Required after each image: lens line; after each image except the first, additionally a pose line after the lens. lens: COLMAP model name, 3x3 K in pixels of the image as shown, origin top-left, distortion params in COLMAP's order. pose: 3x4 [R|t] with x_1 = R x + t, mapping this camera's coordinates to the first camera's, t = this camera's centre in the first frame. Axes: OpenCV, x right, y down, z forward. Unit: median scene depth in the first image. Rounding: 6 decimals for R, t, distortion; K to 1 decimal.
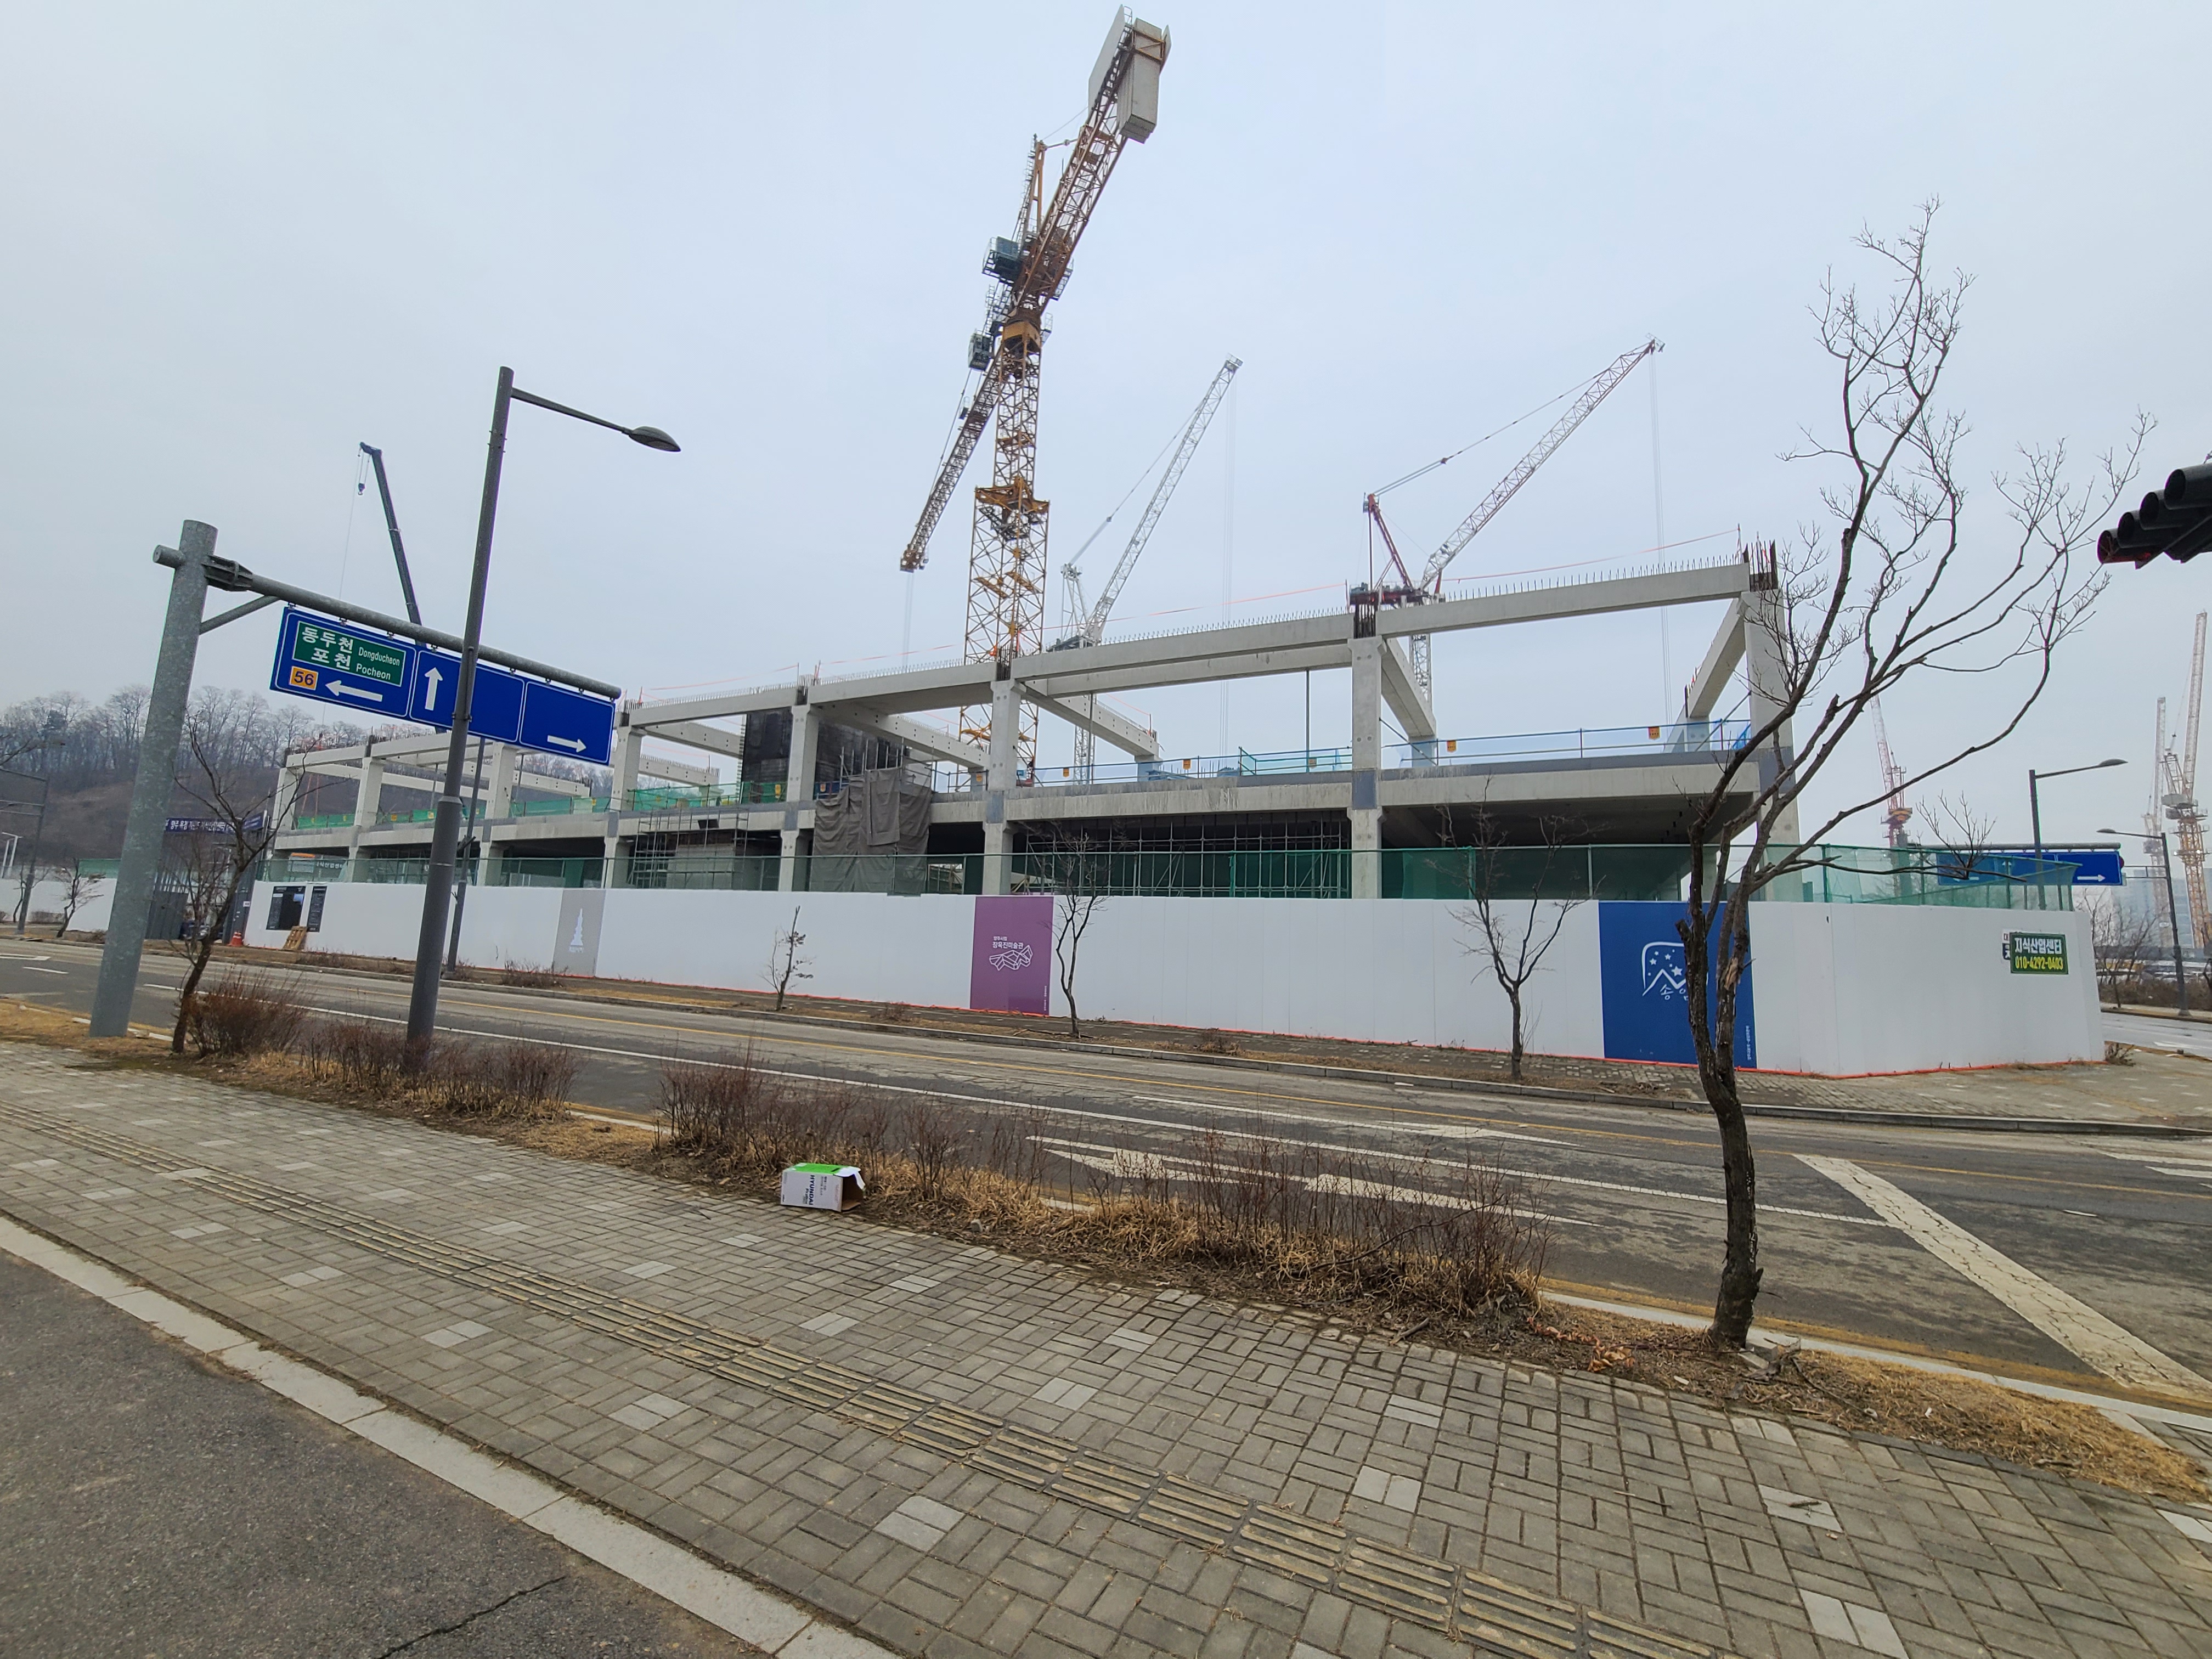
lens RADIAL K [[929.6, 0, 1106.0], [0, 929.6, 829.5], [0, 0, 1]] dist [-0.031709, 0.000052]
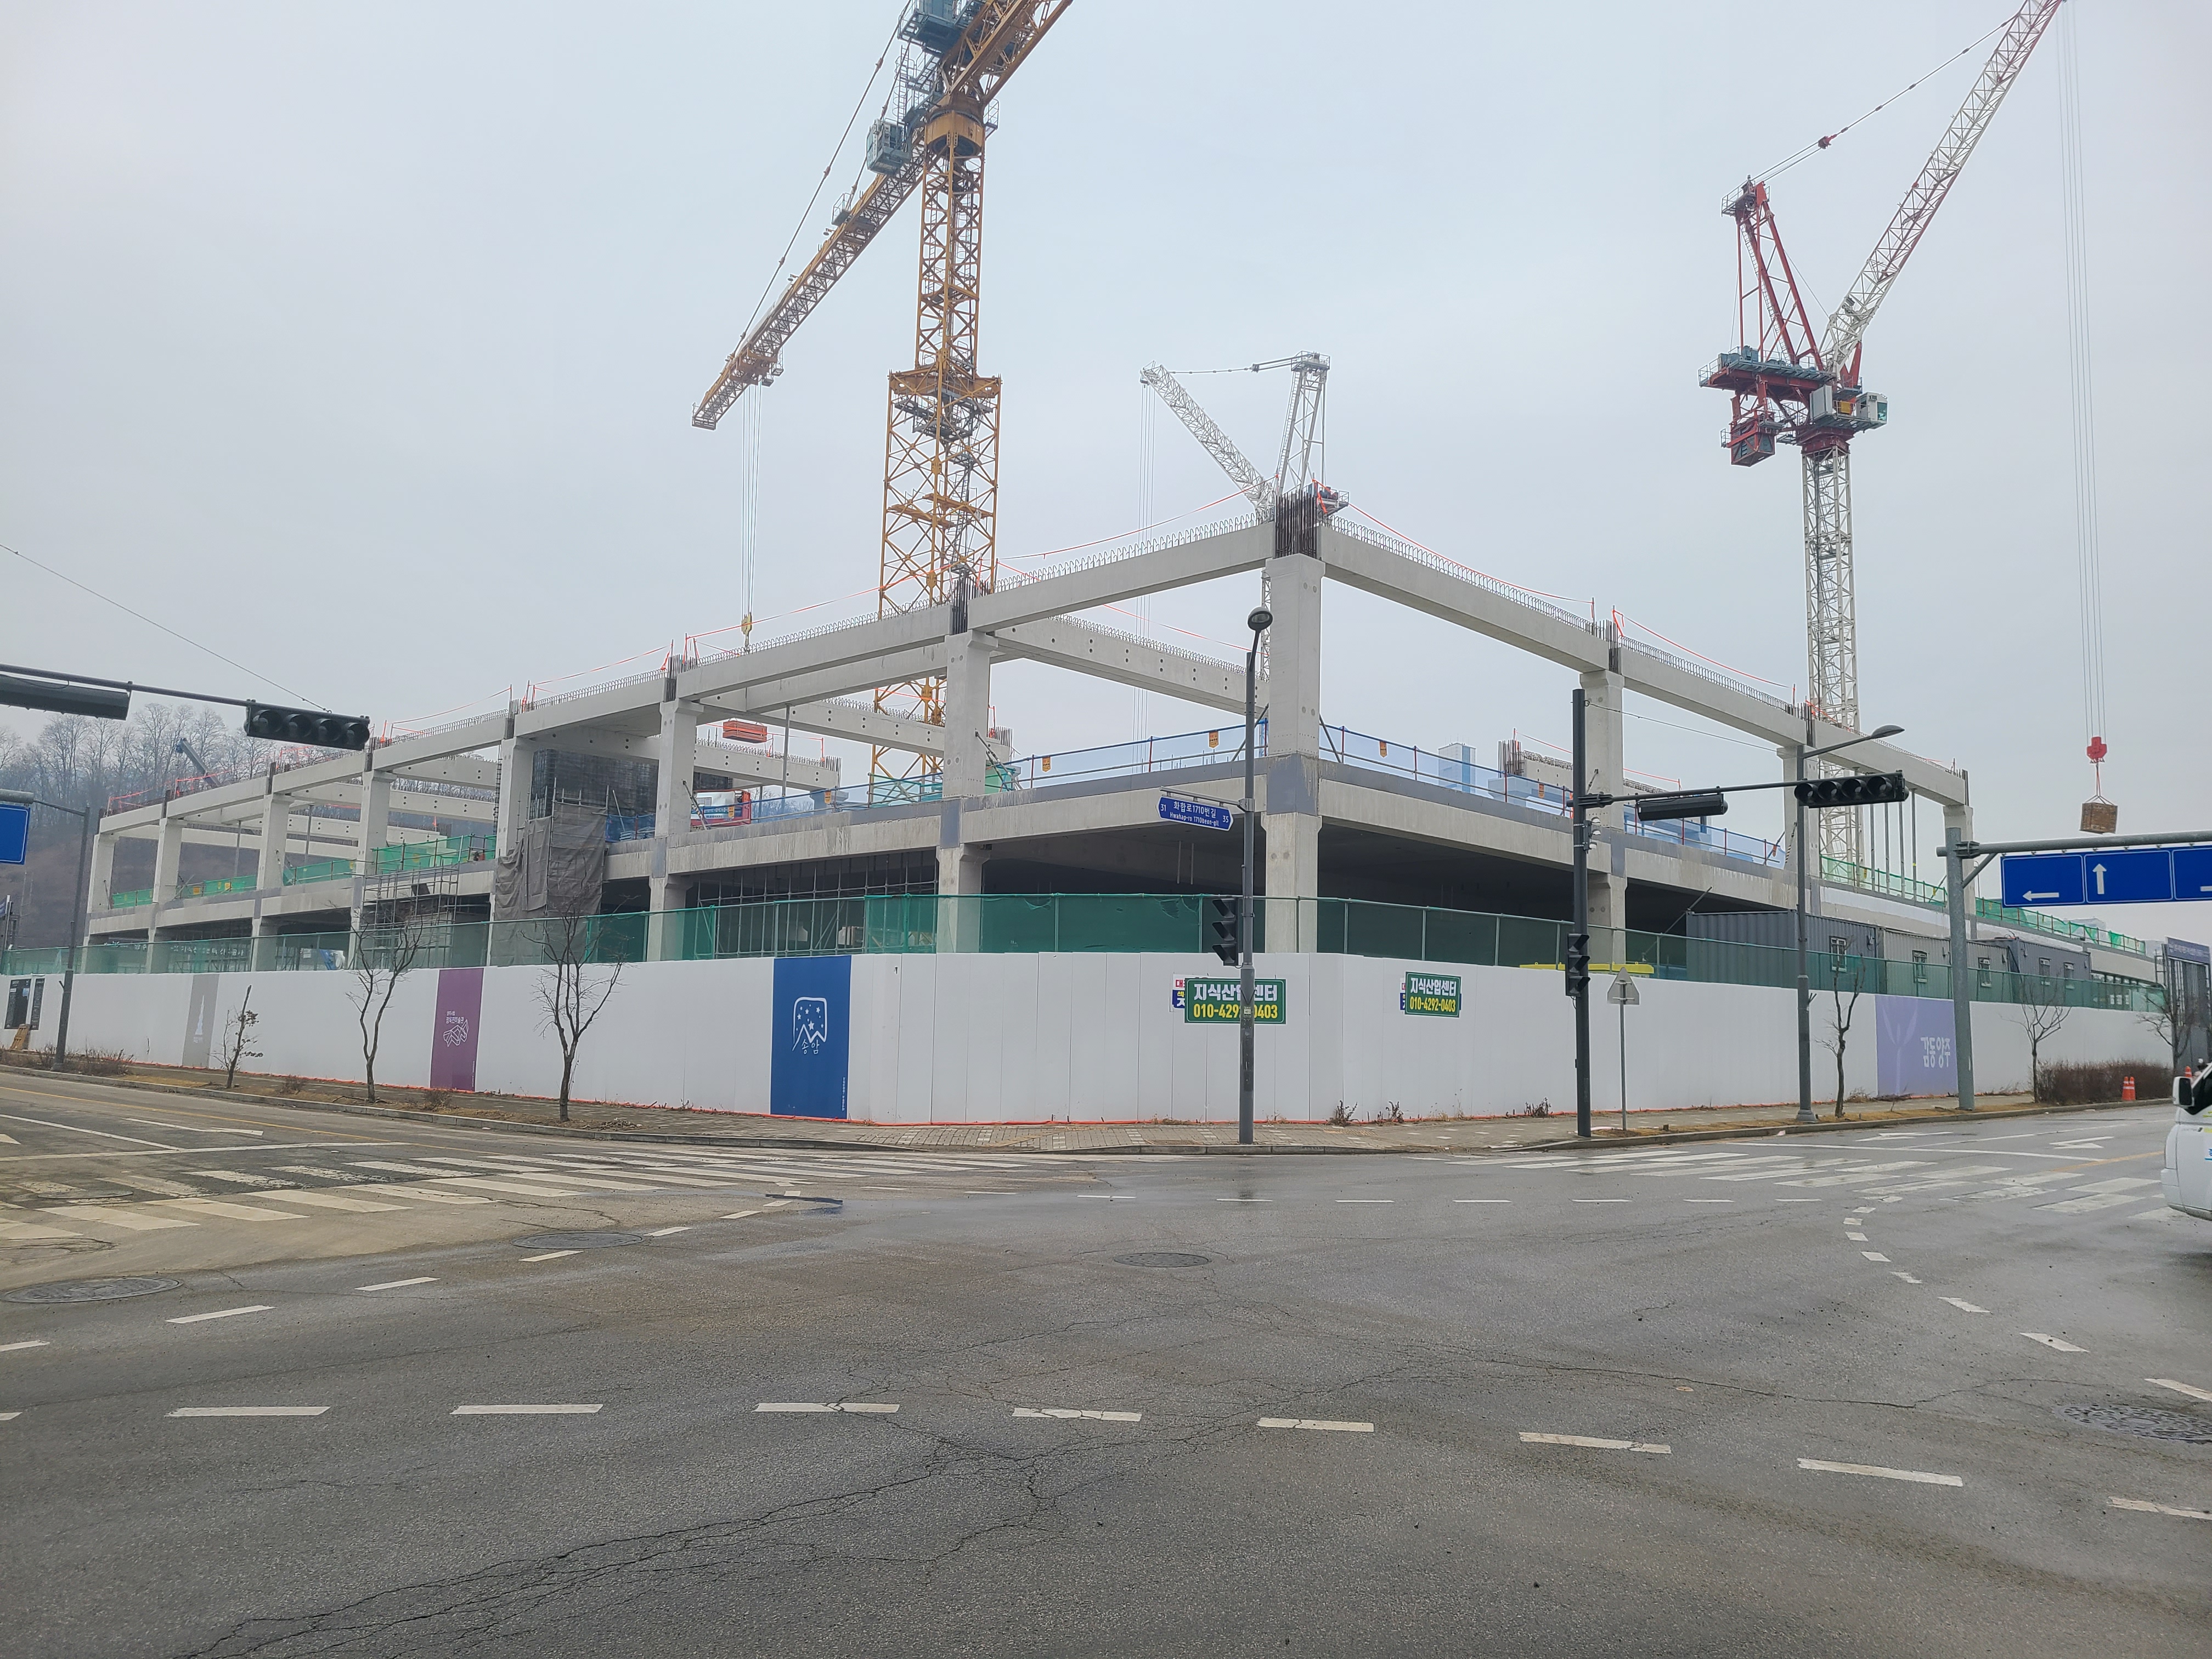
lens RADIAL K [[1646.1, 0, 1106.0], [0, 1646.1, 829.5], [0, 0, 1]] dist [0.089311, -0.210389]
pose [[0.961088, -0.056572, -0.270387, 0.506972], [0.056535, 0.998369, -0.007933, -0.011507], [0.270394, -0.007661, 0.962719, -0.244220]]
